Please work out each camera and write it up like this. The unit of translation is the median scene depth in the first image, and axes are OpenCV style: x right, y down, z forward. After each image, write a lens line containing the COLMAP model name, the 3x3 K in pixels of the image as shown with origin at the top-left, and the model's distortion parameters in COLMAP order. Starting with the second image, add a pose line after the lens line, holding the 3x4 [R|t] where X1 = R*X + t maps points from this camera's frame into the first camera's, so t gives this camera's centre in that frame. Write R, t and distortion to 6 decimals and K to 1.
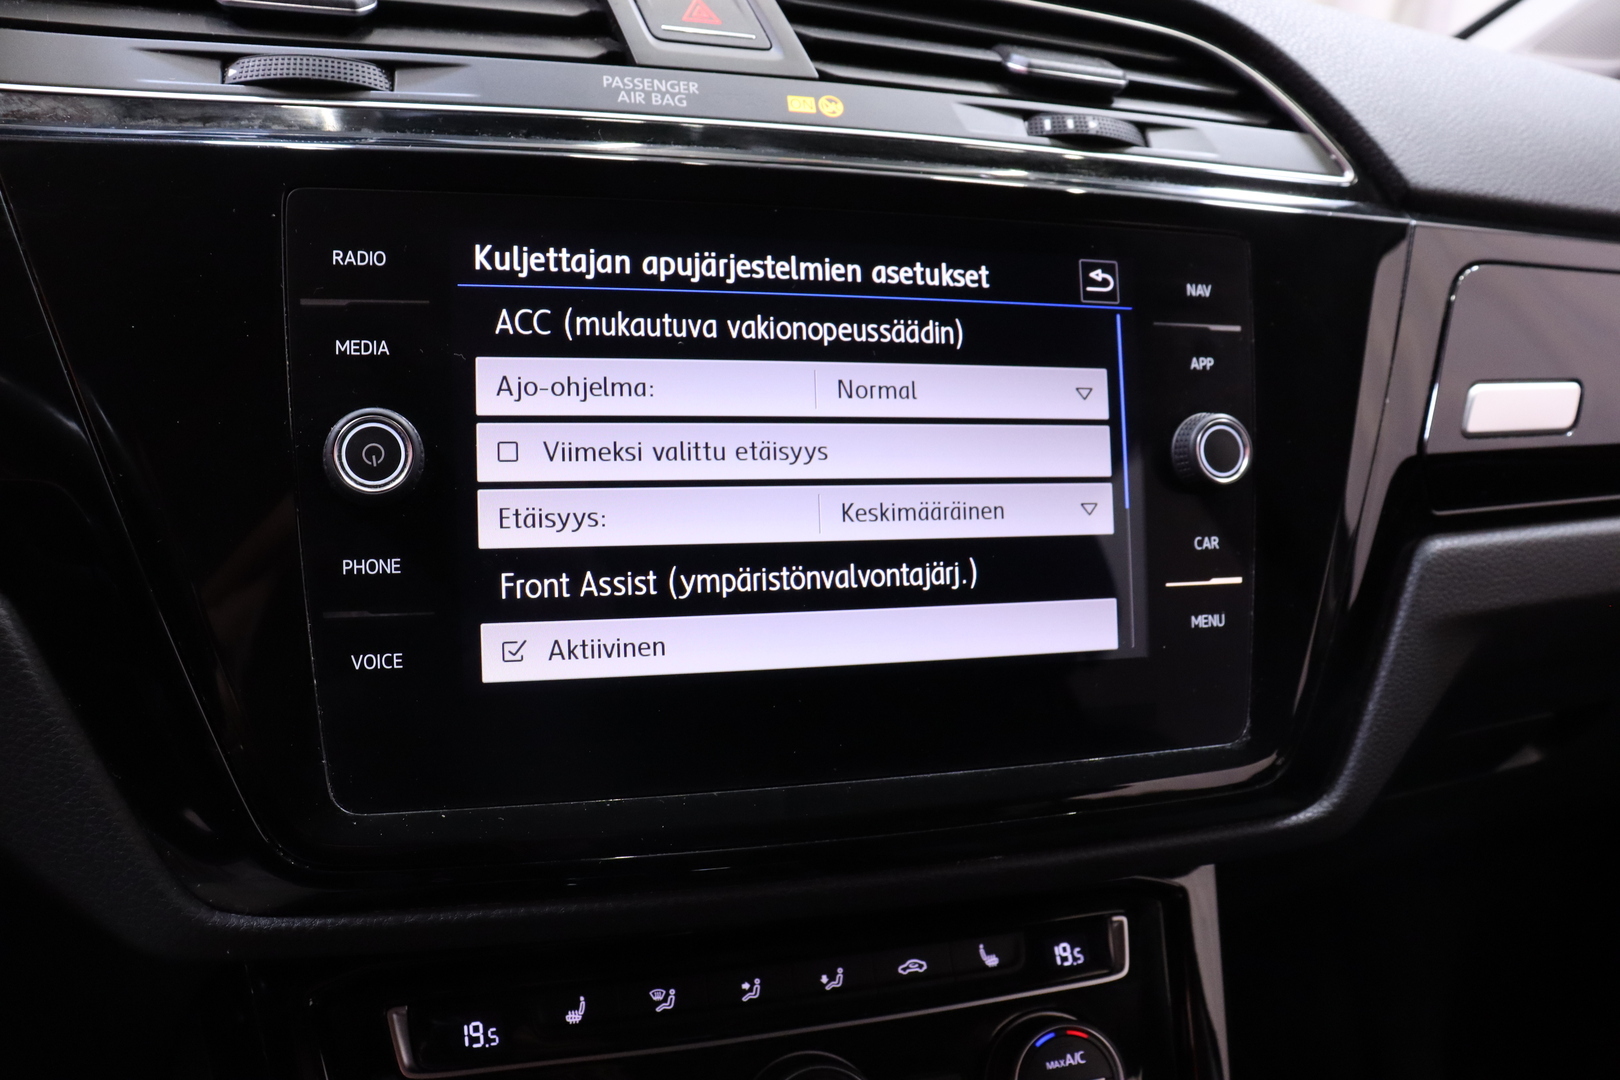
lens RADIAL K [[1306.3, 0, 817.8], [0, 1306.3, 528.7], [0, 0, 1]] dist [-0.173668, 0.124309]
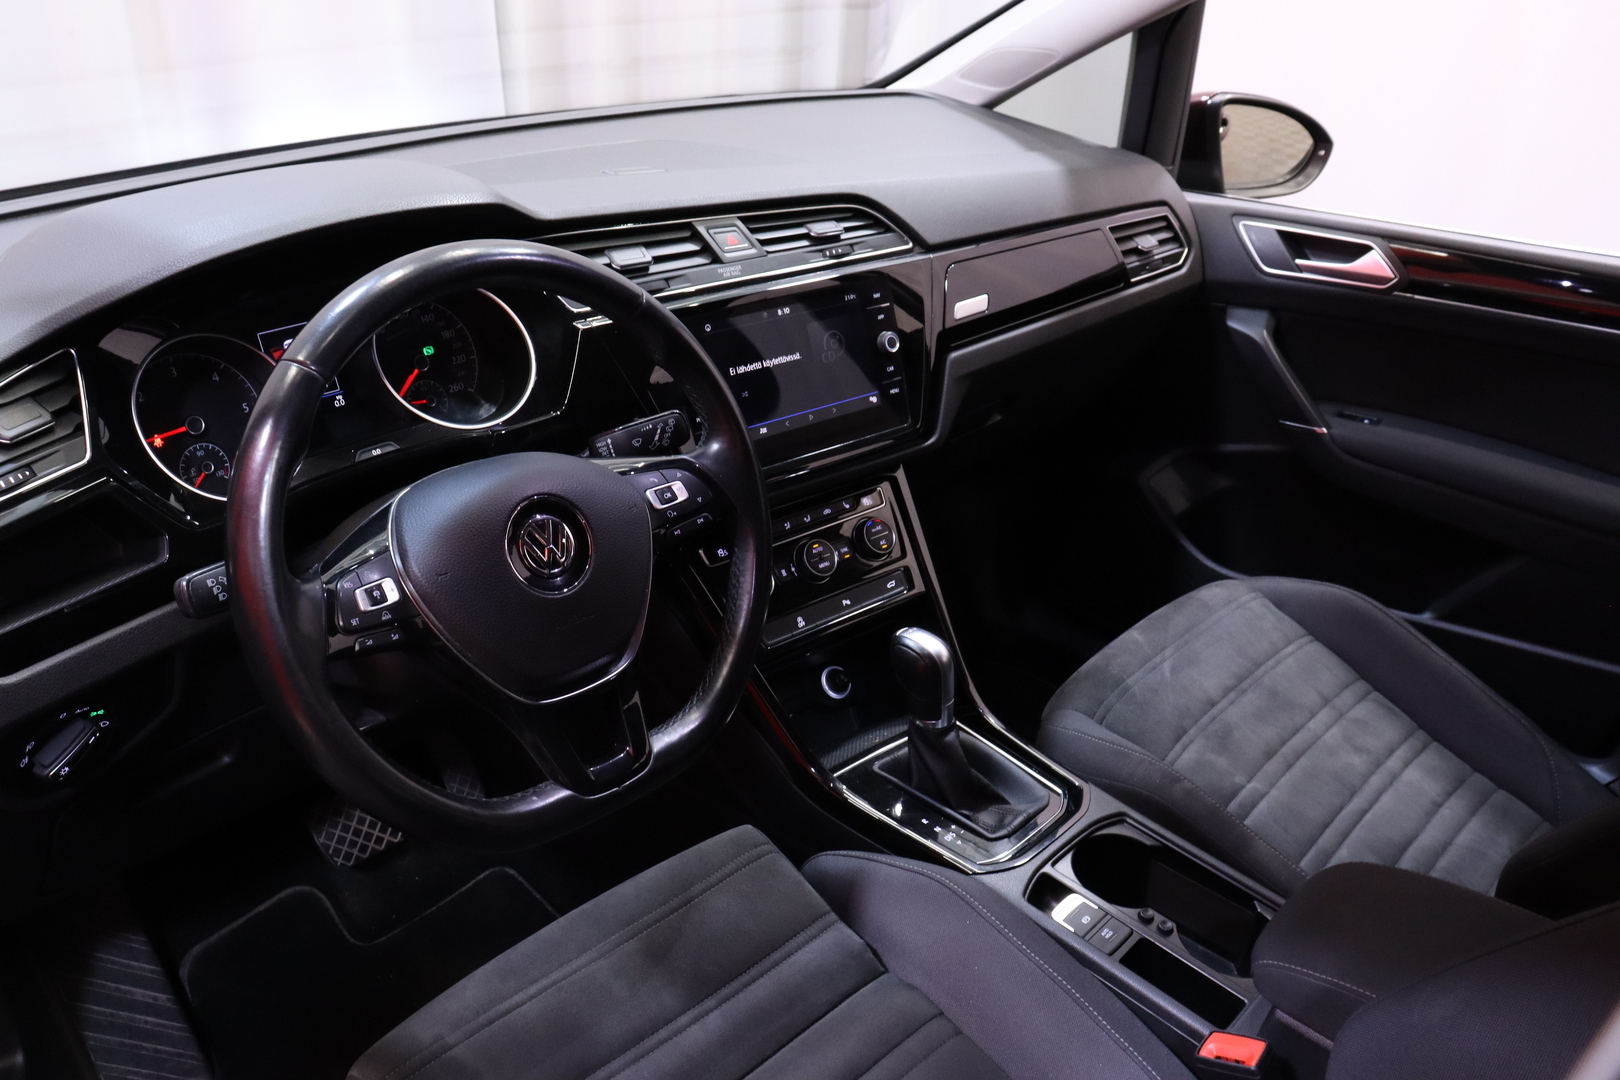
lens RADIAL K [[1306.3, 0, 802.4], [0, 1306.3, 539.1], [0, 0, 1]] dist [-0.173668, 0.124309]
pose [[0.925051, -0.222674, 0.307729, -1.096760], [0.166898, 0.966029, 0.197316, -0.277174], [-0.341212, -0.131168, 0.930789, -2.237597]]
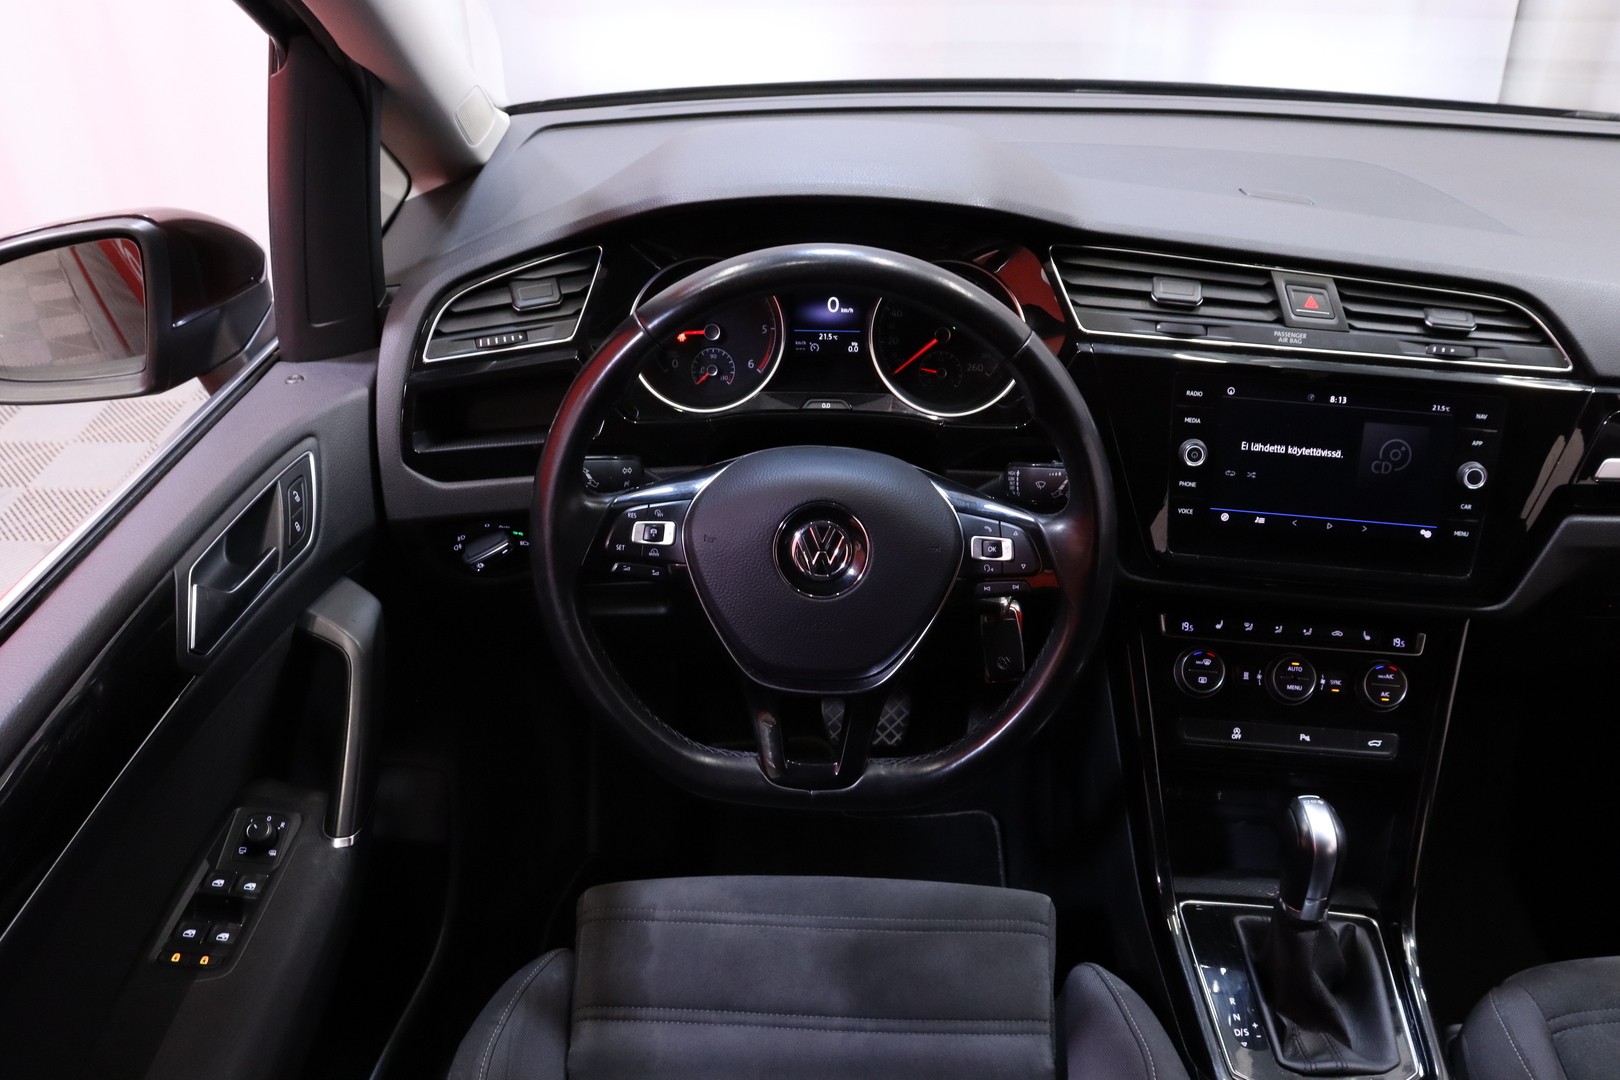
lens RADIAL K [[1306.3, 0, 801.6], [0, 1306.3, 543.8], [0, 0, 1]] dist [-0.173668, 0.124309]
pose [[0.899682, 0.166446, -0.403570, 0.116039], [-0.069756, 0.967394, 0.243480, -0.479289], [0.430938, -0.190903, 0.881957, -2.071811]]
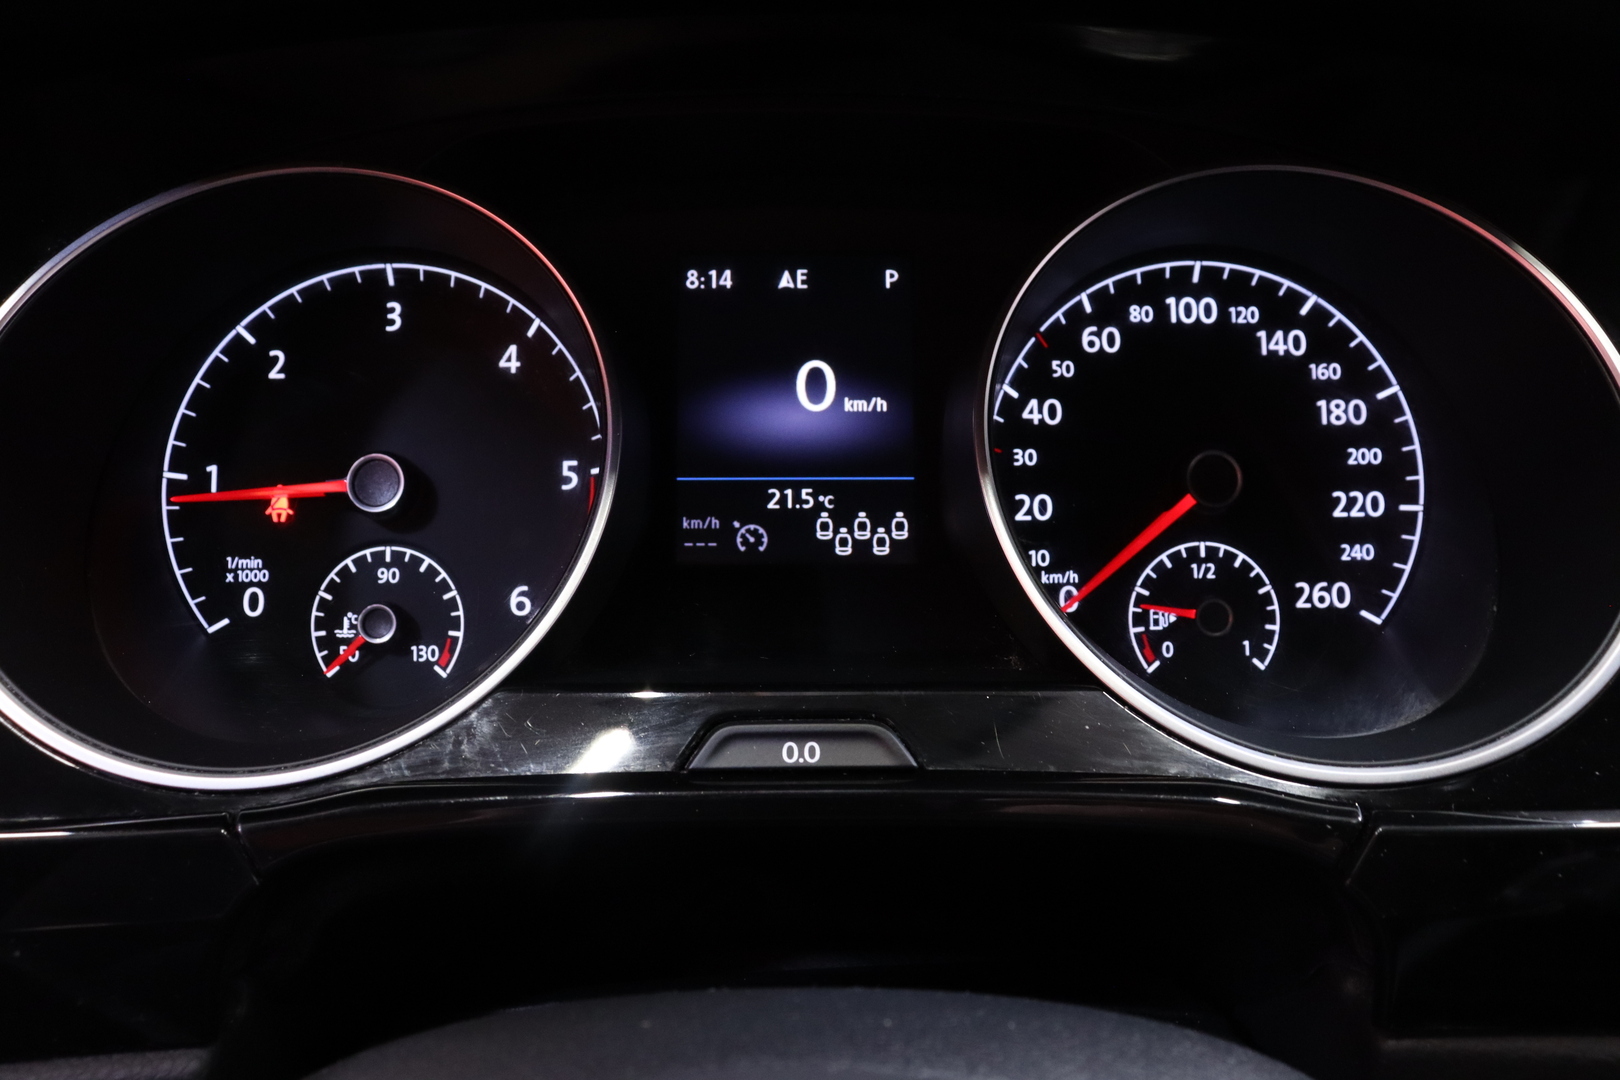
lens RADIAL K [[1306.3, 0, 811.1], [0, 1306.3, 530.5], [0, 0, 1]] dist [-0.173668, 0.124309]
pose [[0.916674, 0.039126, -0.397716, -0.812846], [-0.053049, 0.998302, -0.024060, -0.164098], [0.396099, 0.043154, 0.917193, 0.004077]]
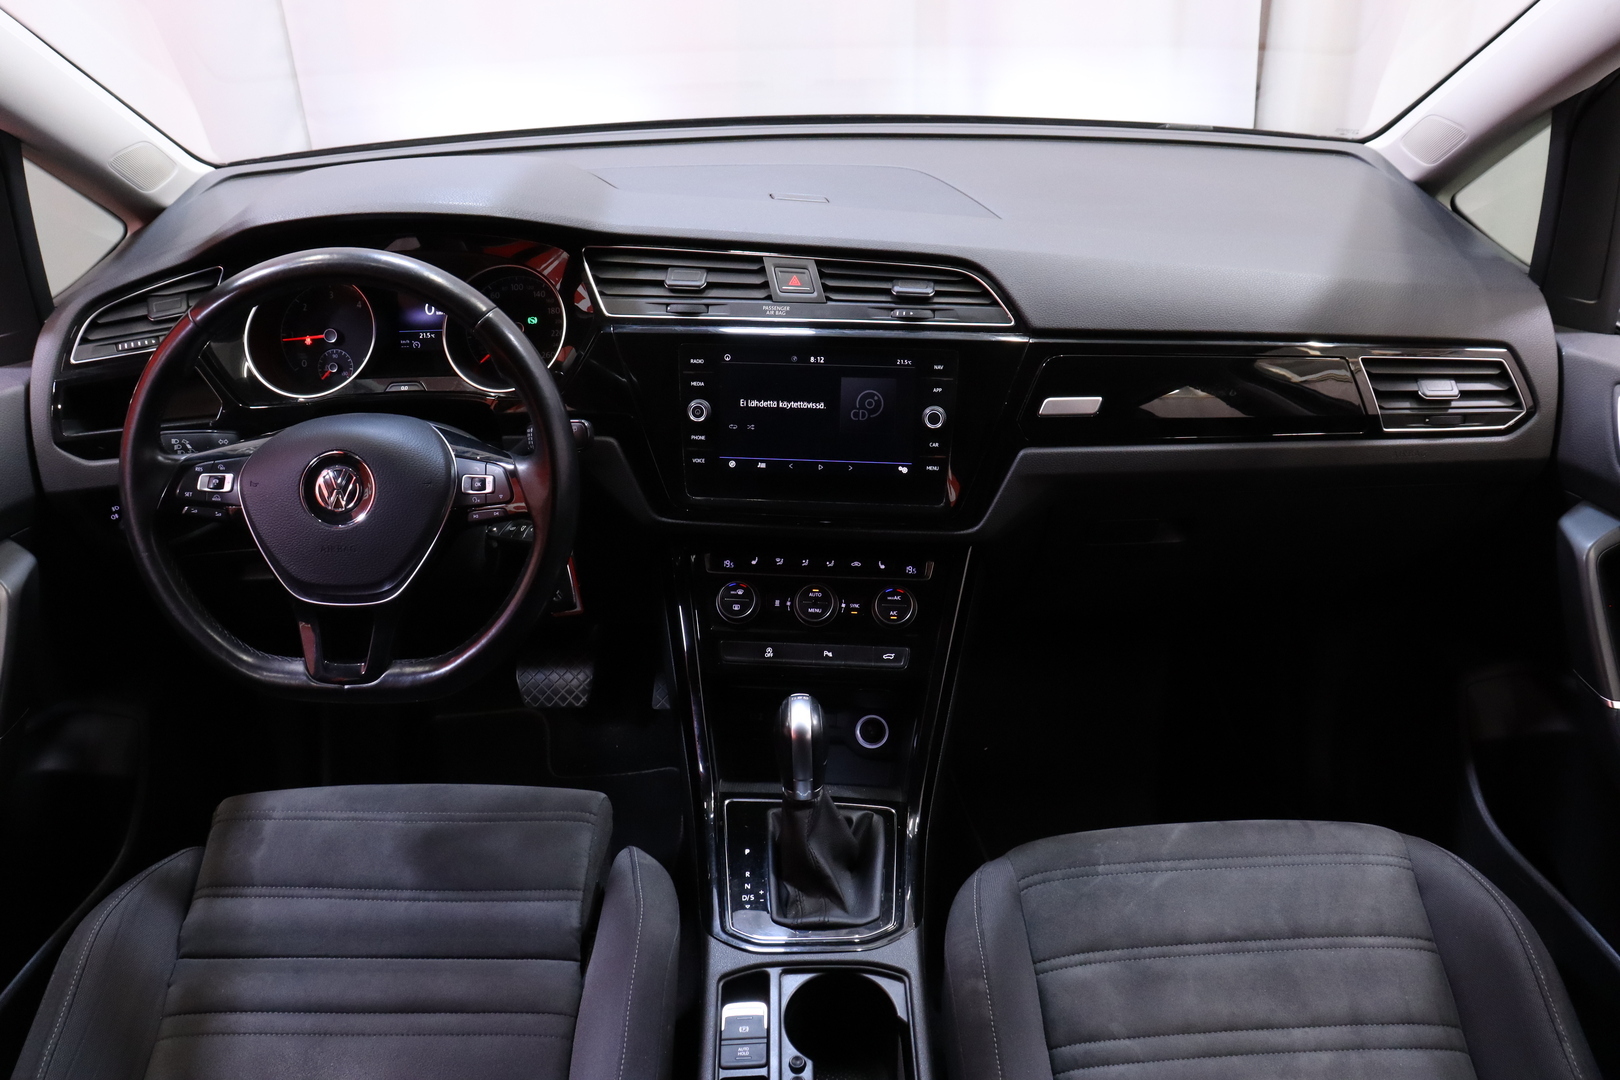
lens RADIAL K [[1306.3, 0, 801.1], [0, 1306.3, 534.5], [0, 0, 1]] dist [-0.173668, 0.124309]
pose [[0.916608, 0.110729, -0.384148, 1.304357], [-0.038557, 0.980884, 0.190735, -0.389446], [0.397925, -0.160018, 0.903355, -2.205629]]
